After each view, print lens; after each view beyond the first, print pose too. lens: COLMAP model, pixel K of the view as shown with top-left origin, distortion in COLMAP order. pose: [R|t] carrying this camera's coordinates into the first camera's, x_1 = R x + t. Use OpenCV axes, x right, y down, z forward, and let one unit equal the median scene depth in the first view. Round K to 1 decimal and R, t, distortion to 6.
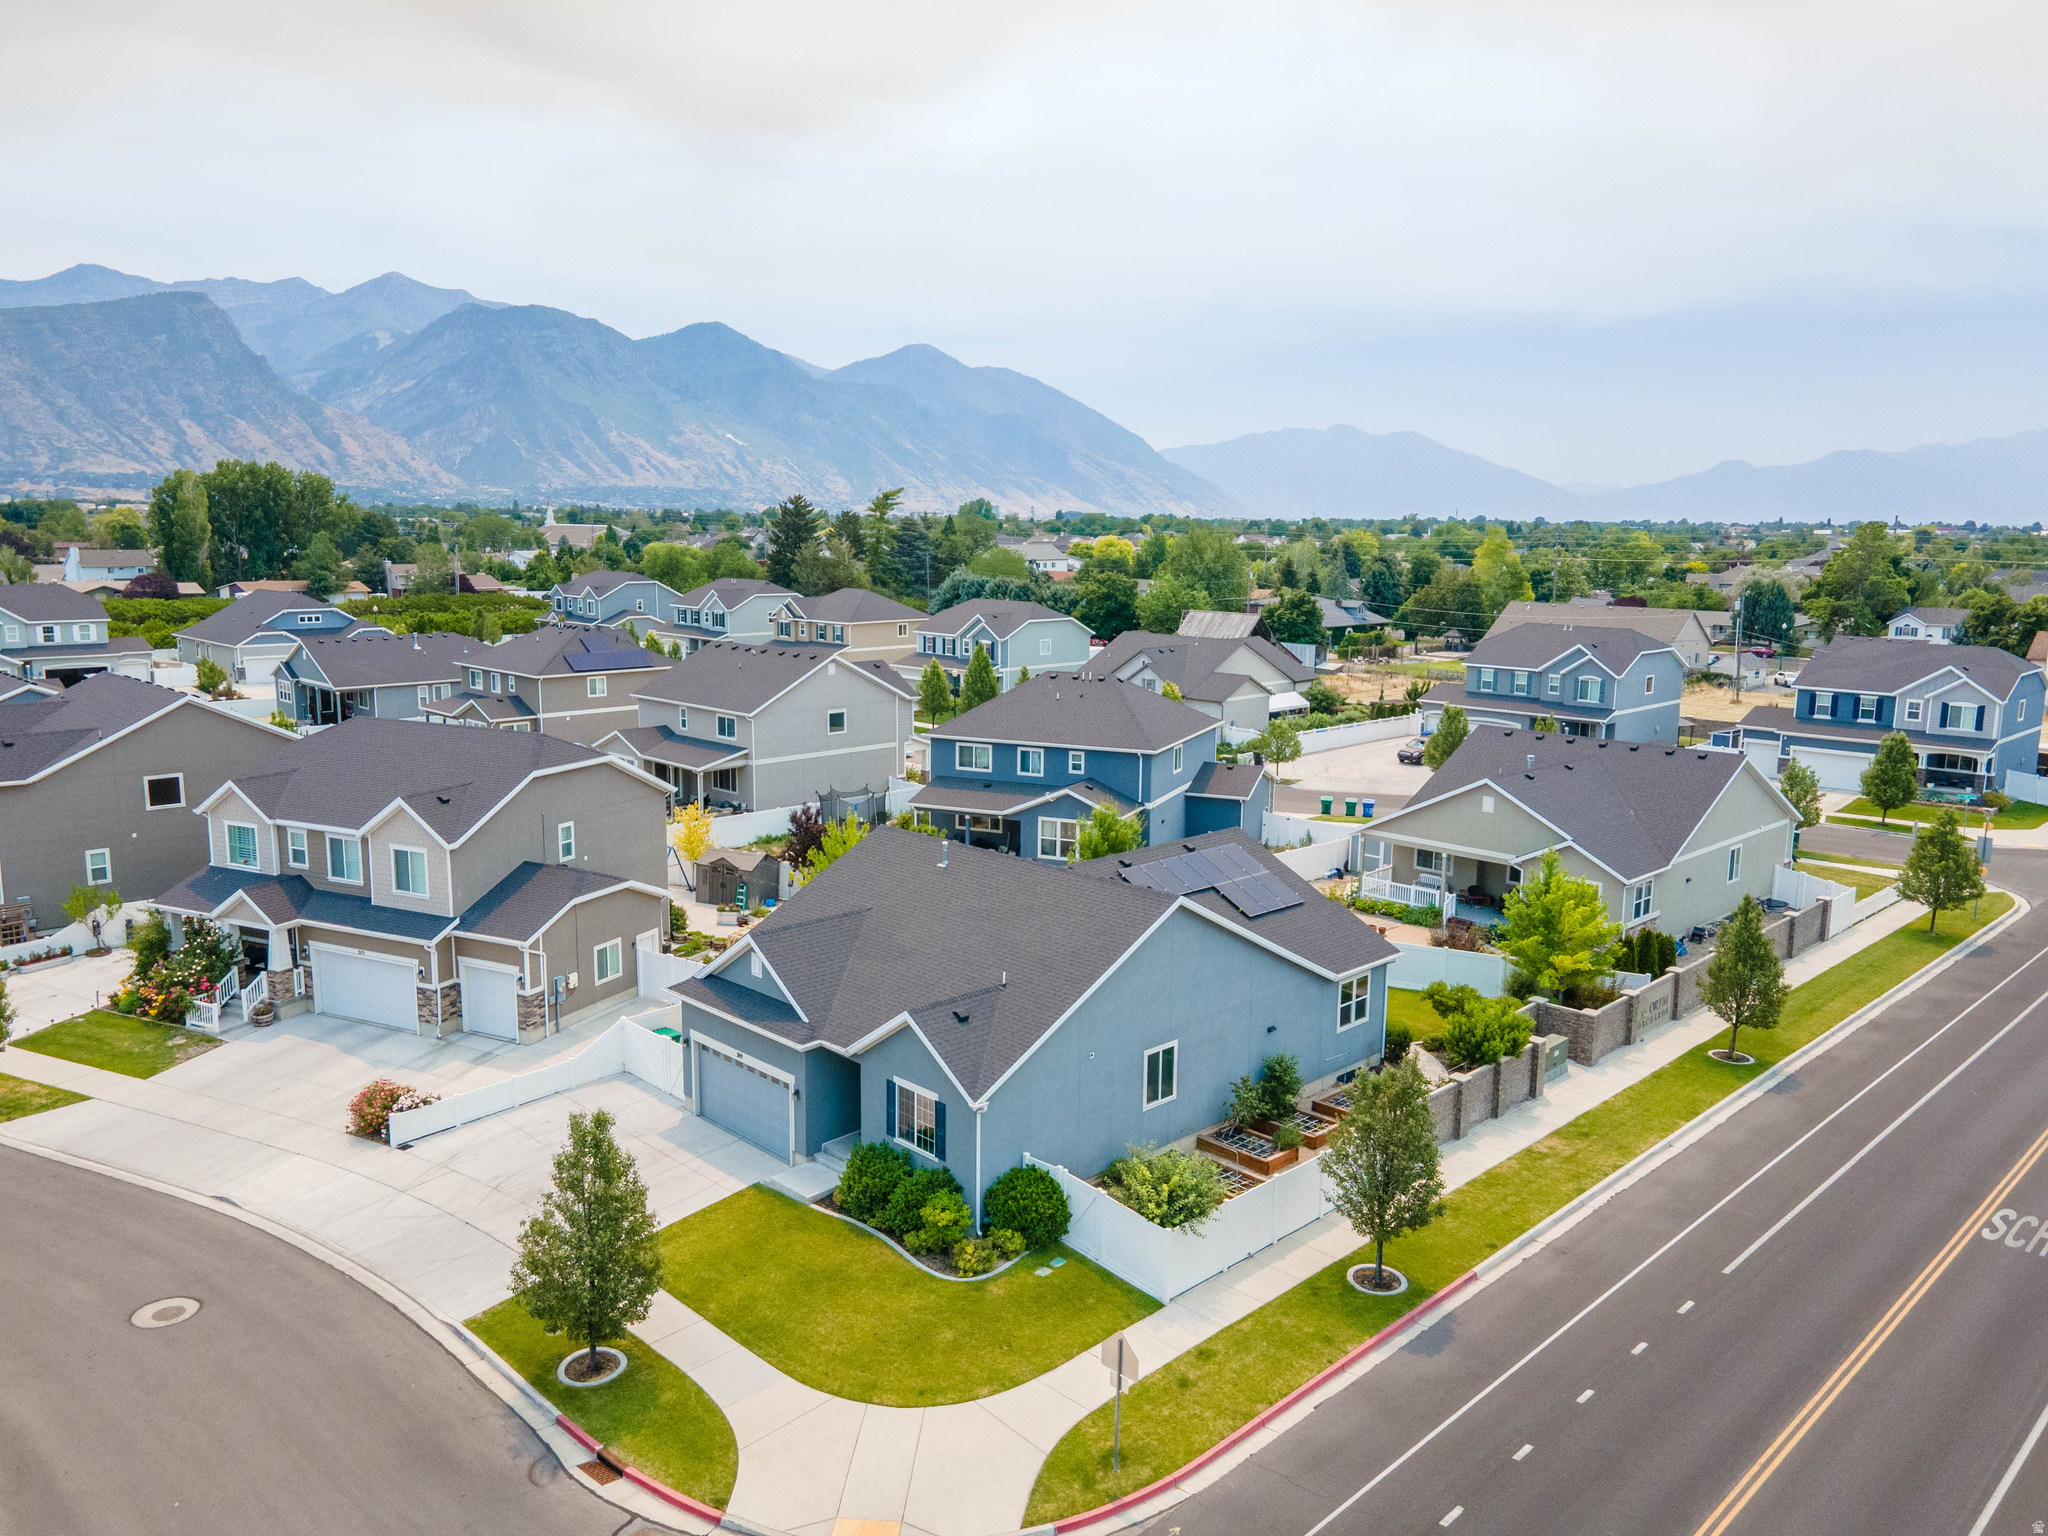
lens RADIAL K [[1494.3, 0, 1001.0], [0, 1494.3, 773.1], [0, 0, 1]] dist [0.015681, 0.044721]
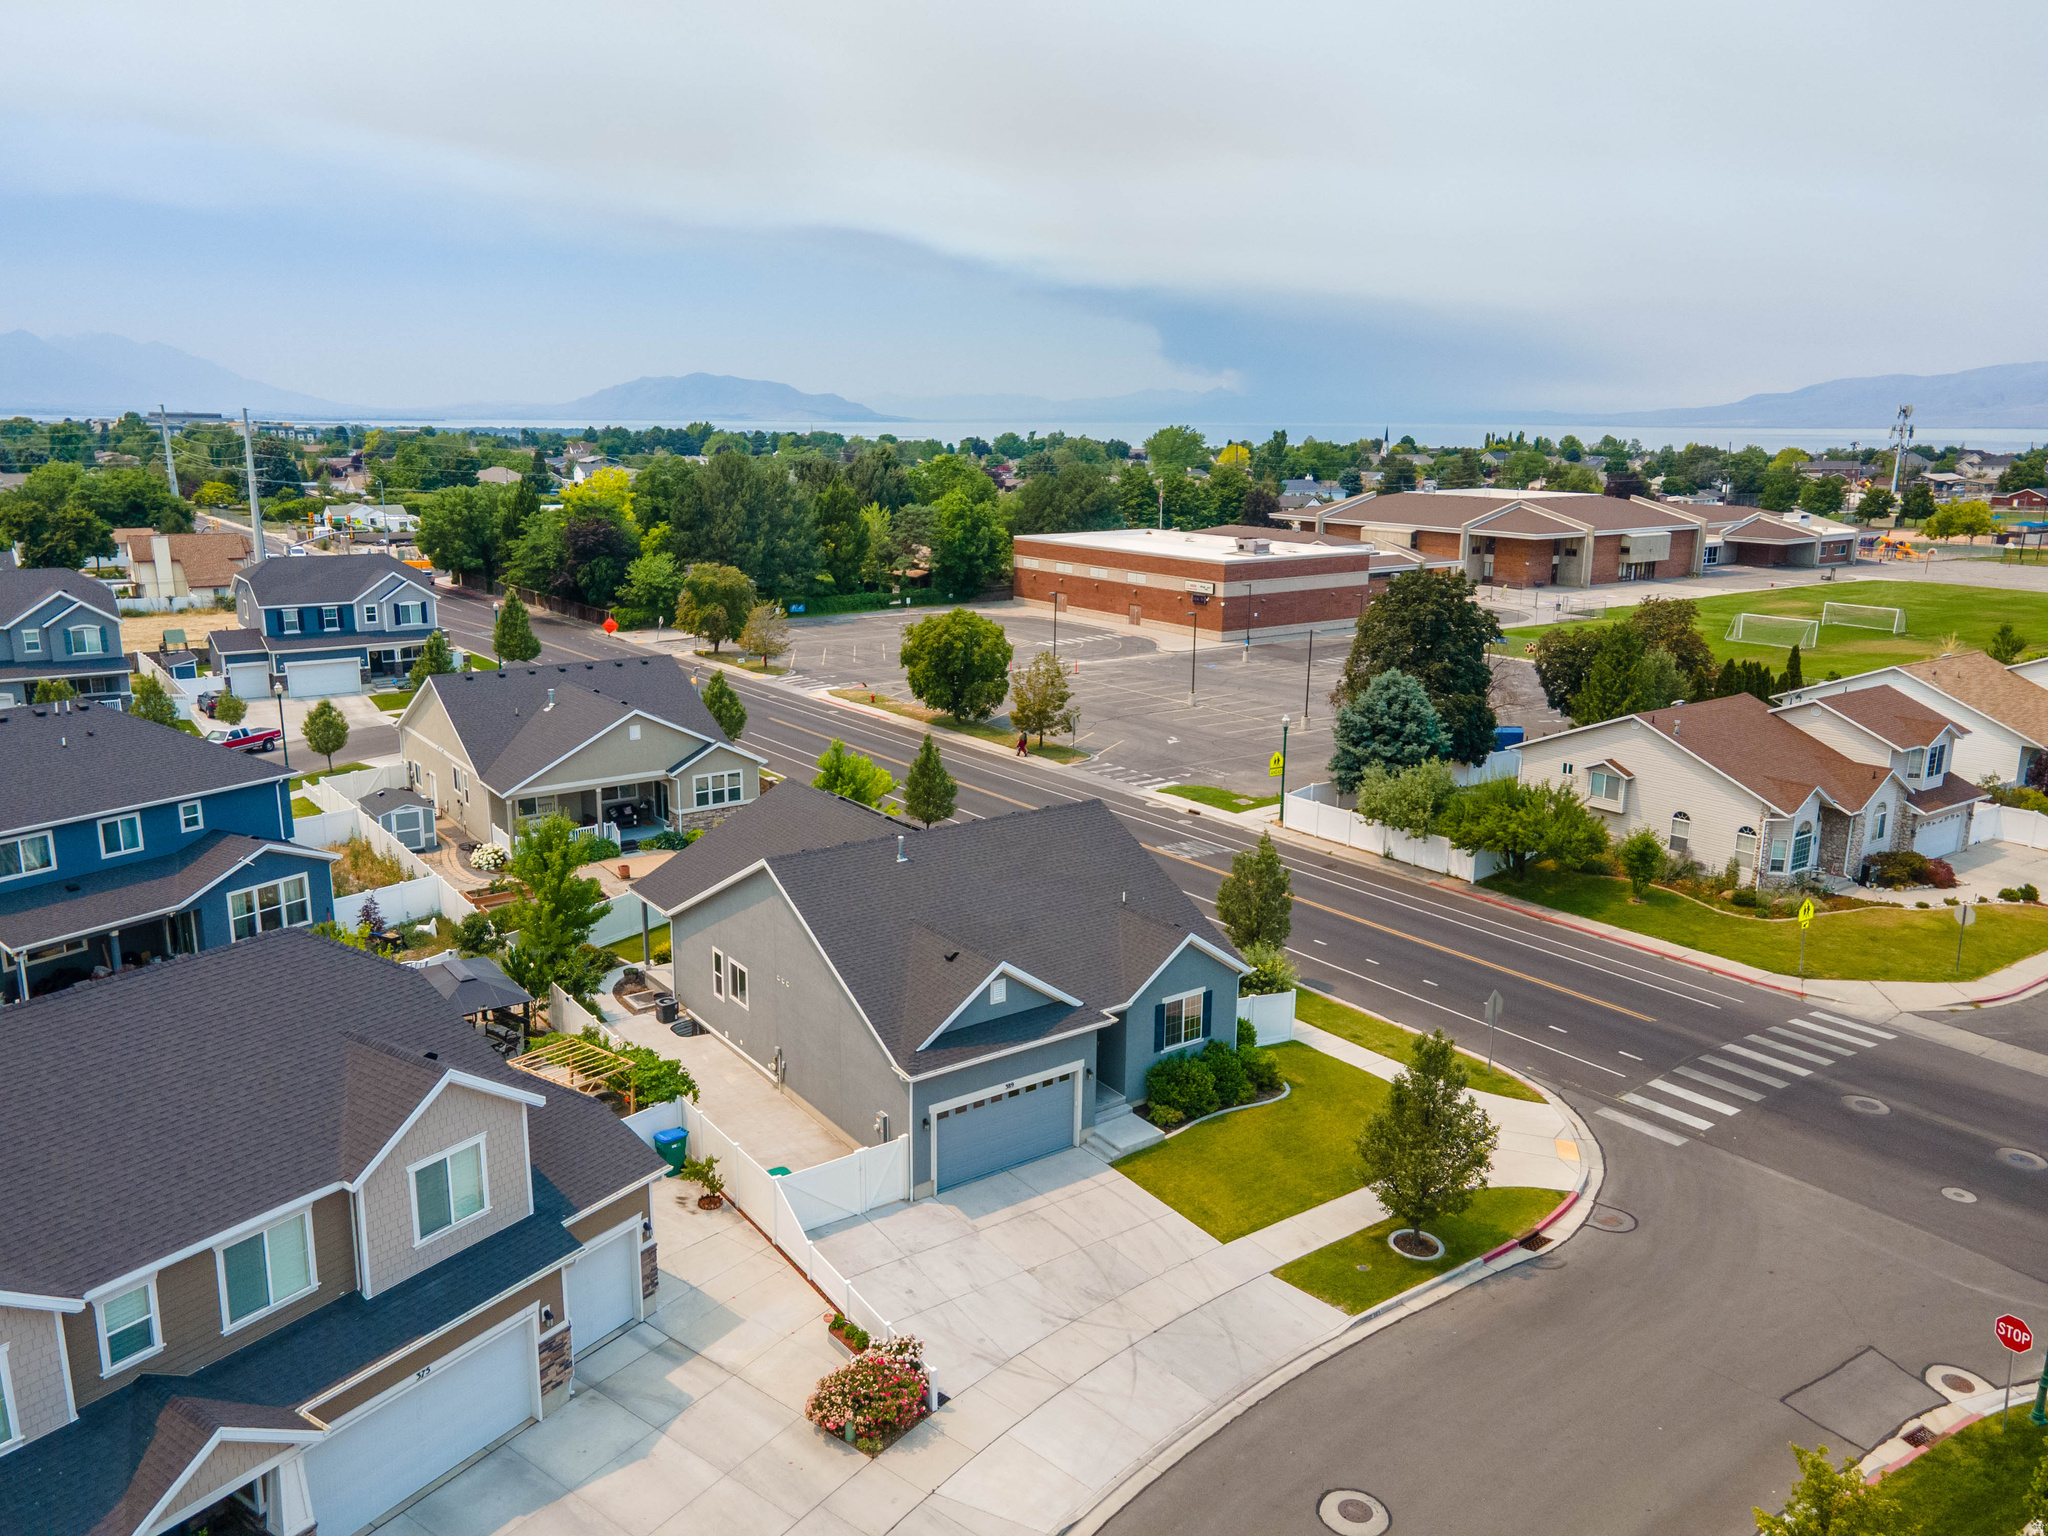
lens RADIAL K [[1494.3, 0, 1001.0], [0, 1494.3, 773.1], [0, 0, 1]] dist [0.015681, 0.044721]
pose [[0.152120, -0.237507, 0.959401, -0.868121], [0.162767, 0.963464, 0.212705, -0.174810], [-0.974867, 0.123802, 0.185221, 0.659806]]
